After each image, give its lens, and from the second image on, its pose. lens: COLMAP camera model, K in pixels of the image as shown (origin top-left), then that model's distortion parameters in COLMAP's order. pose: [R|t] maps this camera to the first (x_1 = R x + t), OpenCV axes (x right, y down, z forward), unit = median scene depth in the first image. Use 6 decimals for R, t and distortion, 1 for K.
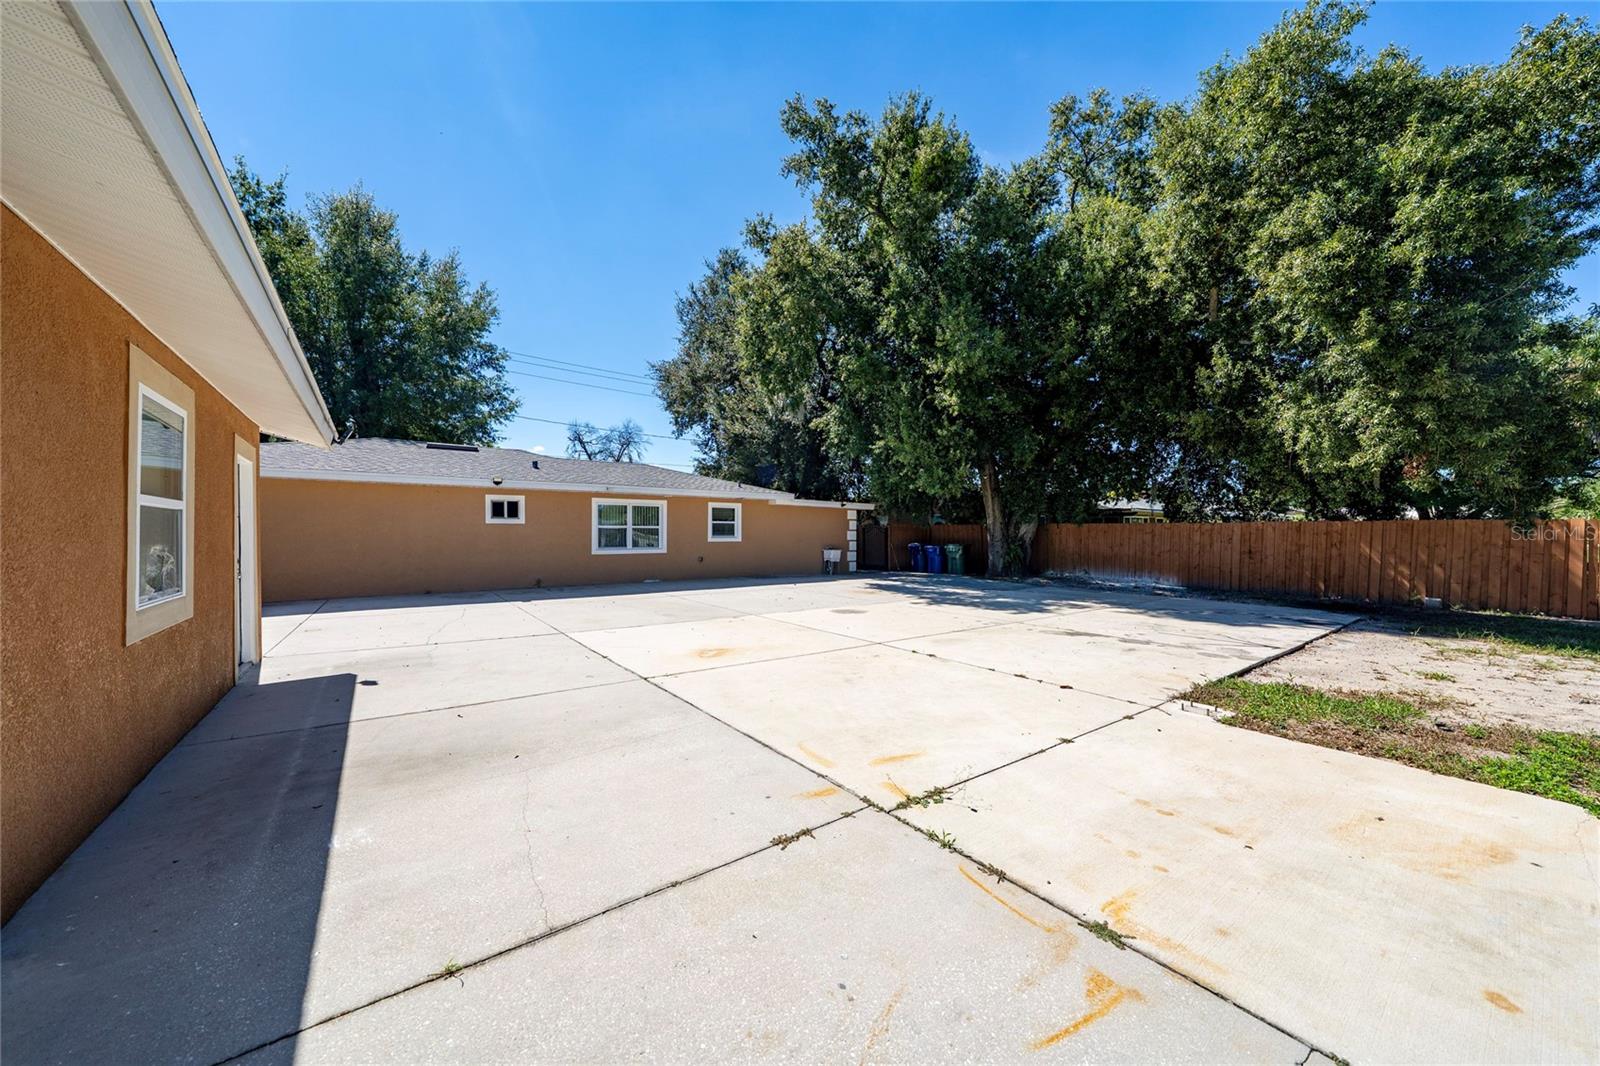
lens RADIAL K [[549.5, 0, 788.2], [0, 549.5, 532.0], [0, 0, 1]] dist [-0.000446, -0.000073]
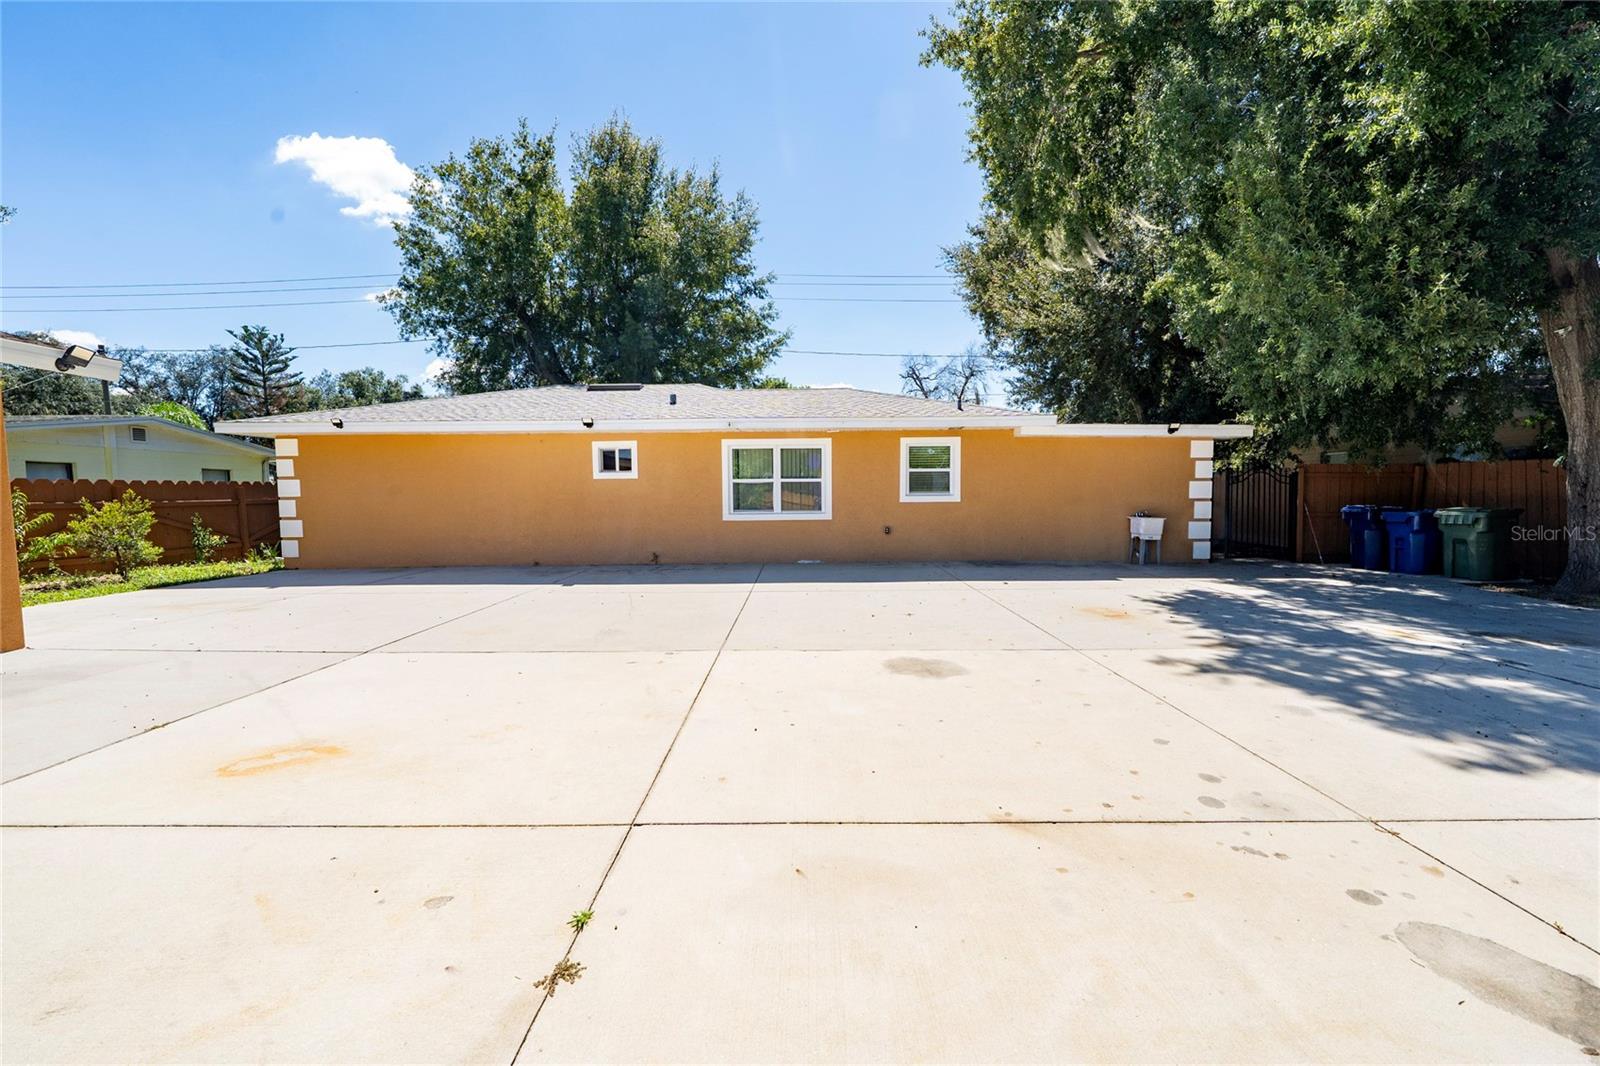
lens RADIAL K [[670.8, 0, 801.1], [0, 670.8, 541.9], [0, 0, 1]] dist [-0.000699, -0.000129]
pose [[0.822558, 0.031182, -0.567826, 0.189432], [0.011494, 0.997380, 0.071422, 0.006966], [0.568565, -0.065275, 0.820044, 0.313861]]
